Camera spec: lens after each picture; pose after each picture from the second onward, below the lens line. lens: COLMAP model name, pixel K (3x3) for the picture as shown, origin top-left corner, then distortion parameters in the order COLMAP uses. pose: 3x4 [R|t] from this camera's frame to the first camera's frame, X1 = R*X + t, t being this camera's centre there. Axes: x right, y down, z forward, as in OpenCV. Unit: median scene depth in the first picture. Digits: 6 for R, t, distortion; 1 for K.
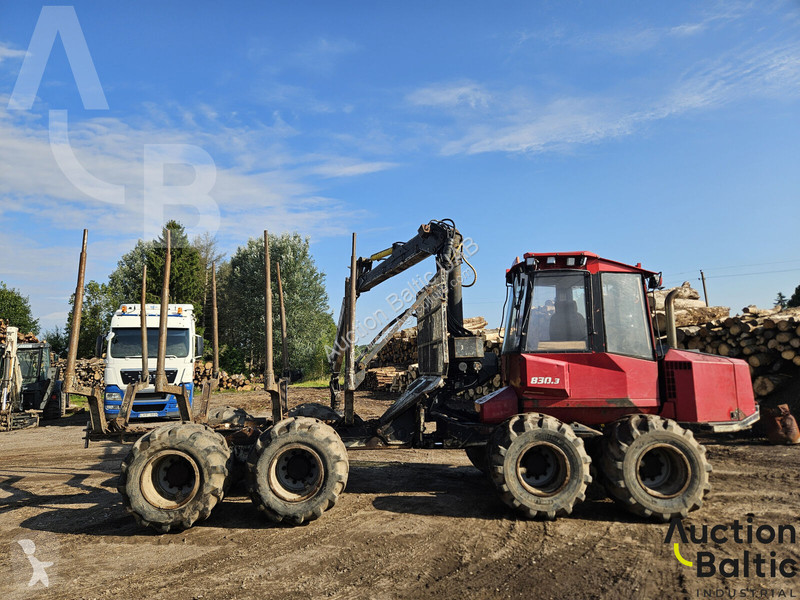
lens RADIAL K [[531.3, 0, 393.8], [0, 531.3, 304.1], [0, 0, 1]] dist [0.069420, -0.046465]
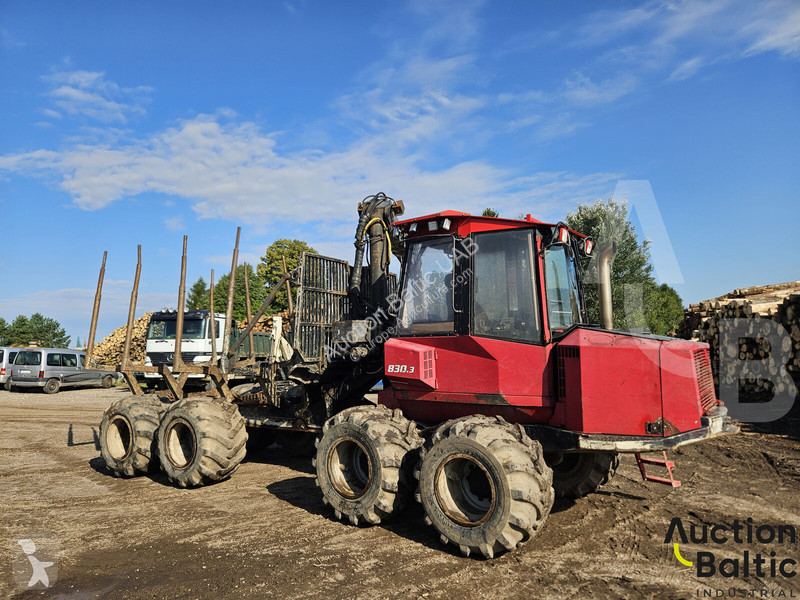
lens RADIAL K [[531.3, 0, 399.7], [0, 531.3, 303.9], [0, 0, 1]] dist [0.069420, -0.046465]
pose [[0.804186, -0.047076, -0.592510, 0.857741], [0.071820, 0.997251, 0.018244, 0.024008], [0.590023, -0.057226, 0.805356, 0.336829]]
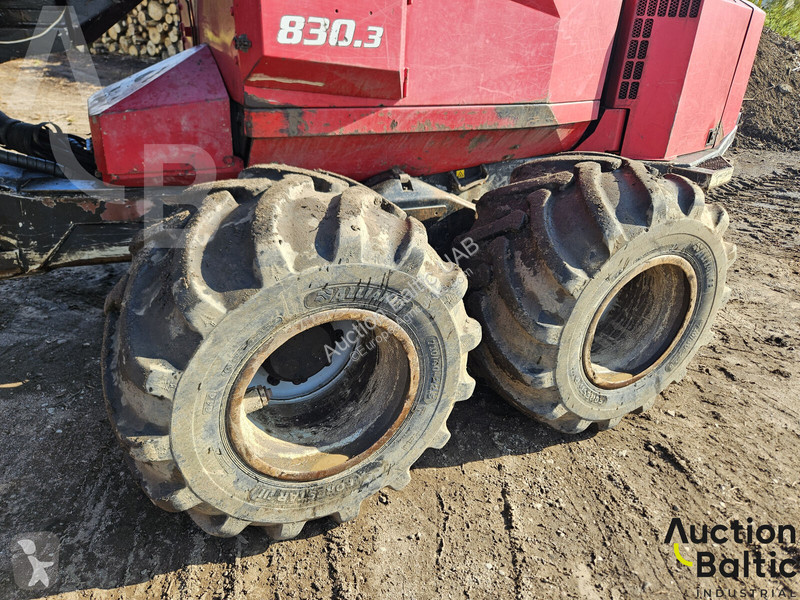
lens RADIAL K [[531.3, 0, 397.6], [0, 531.3, 302.9], [0, 0, 1]] dist [0.069420, -0.046465]
pose [[0.886710, -0.160434, 0.433597, 0.193513], [-0.112471, 0.834829, 0.538897, 0.117141], [-0.448437, -0.526613, 0.722207, 0.792557]]
